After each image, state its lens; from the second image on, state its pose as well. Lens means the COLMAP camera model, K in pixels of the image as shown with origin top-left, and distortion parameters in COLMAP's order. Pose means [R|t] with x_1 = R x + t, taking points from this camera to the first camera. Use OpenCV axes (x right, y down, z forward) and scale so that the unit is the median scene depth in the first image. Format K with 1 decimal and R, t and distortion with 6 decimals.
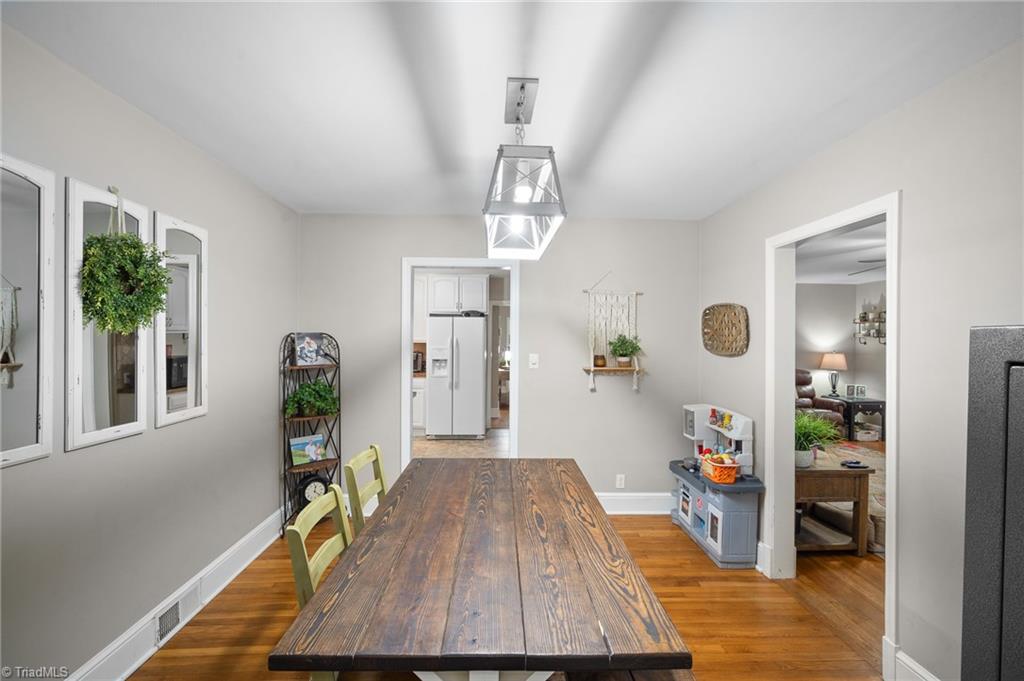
lens RADIAL K [[452.4, 0, 509.5], [0, 452.4, 339.3], [0, 0, 1]] dist [-0.009726, 0.000723]
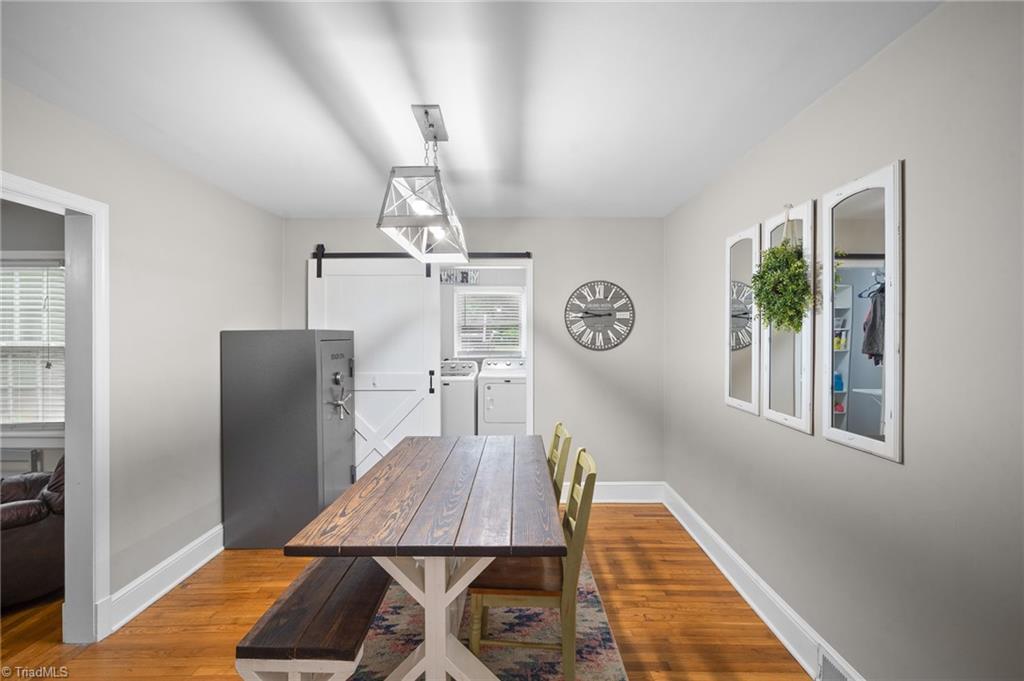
lens RADIAL K [[452.4, 0, 509.5], [0, 452.4, 339.3], [0, 0, 1]] dist [-0.009726, 0.000723]
pose [[-0.999112, -0.007576, 0.041457, -0.061184], [-0.006976, 0.999869, 0.014596, -0.001901], [-0.041563, 0.014294, -0.999034, 0.584296]]
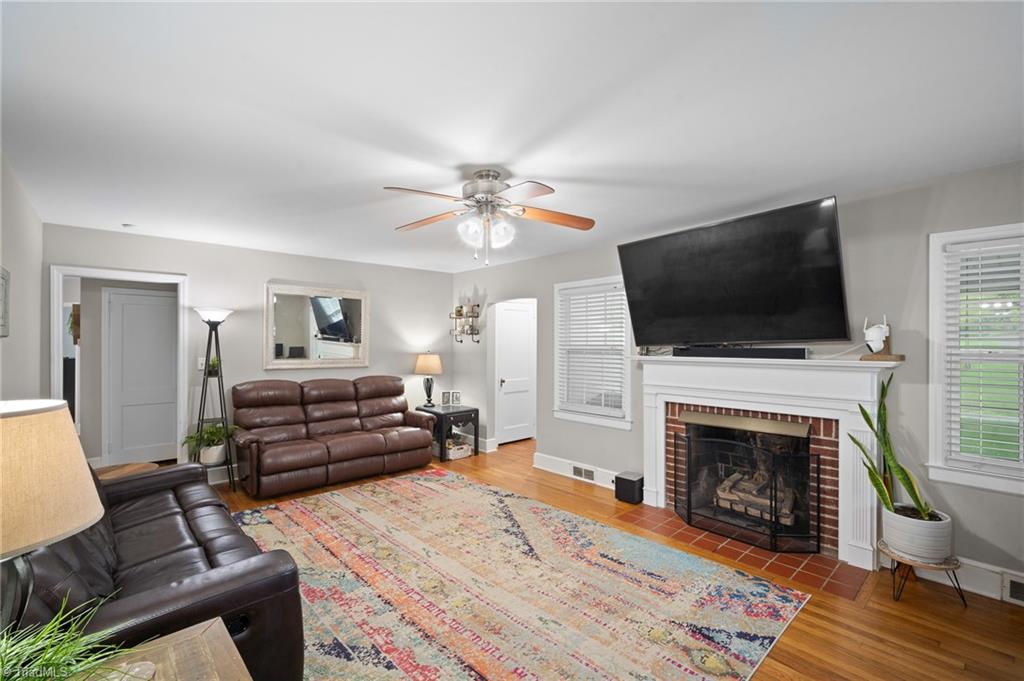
lens RADIAL K [[452.4, 0, 509.5], [0, 452.4, 339.3], [0, 0, 1]] dist [-0.009726, 0.000723]
pose [[0.761394, -0.004354, 0.648275, 0.304131], [0.005102, 0.999987, 0.000724, 0.004394], [-0.648270, 0.002756, 0.761406, 0.283050]]
